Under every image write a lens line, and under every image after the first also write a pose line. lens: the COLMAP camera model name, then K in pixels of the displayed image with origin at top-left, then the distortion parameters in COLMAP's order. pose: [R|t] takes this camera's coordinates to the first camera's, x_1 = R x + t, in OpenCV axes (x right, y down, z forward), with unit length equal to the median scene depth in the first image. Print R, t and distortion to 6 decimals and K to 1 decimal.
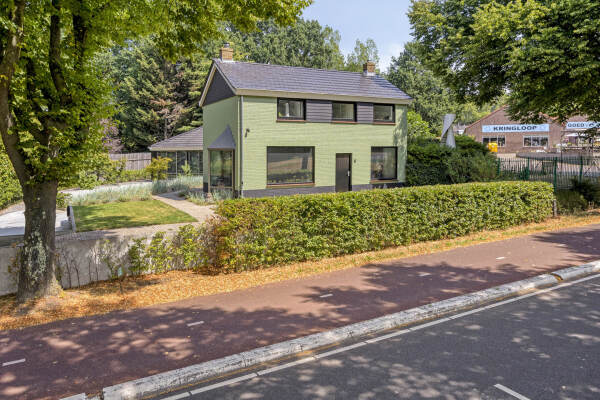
lens RADIAL K [[459.9, 0, 282.0], [0, 459.9, 161.2], [0, 0, 1]] dist [-0.012150, -0.001153]
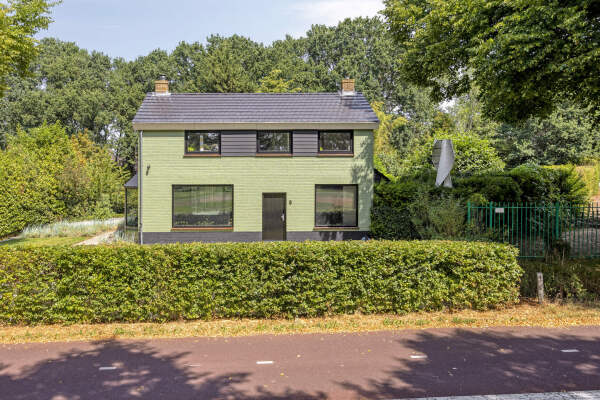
lens RADIAL K [[459.9, 0, 282.0], [0, 459.9, 161.2], [0, 0, 1]] dist [-0.012150, -0.001153]
pose [[0.888607, -0.017965, -0.458317, 0.538556], [-0.010223, 0.998209, -0.058949, -0.025567], [0.458555, 0.057068, 0.886831, 0.276515]]
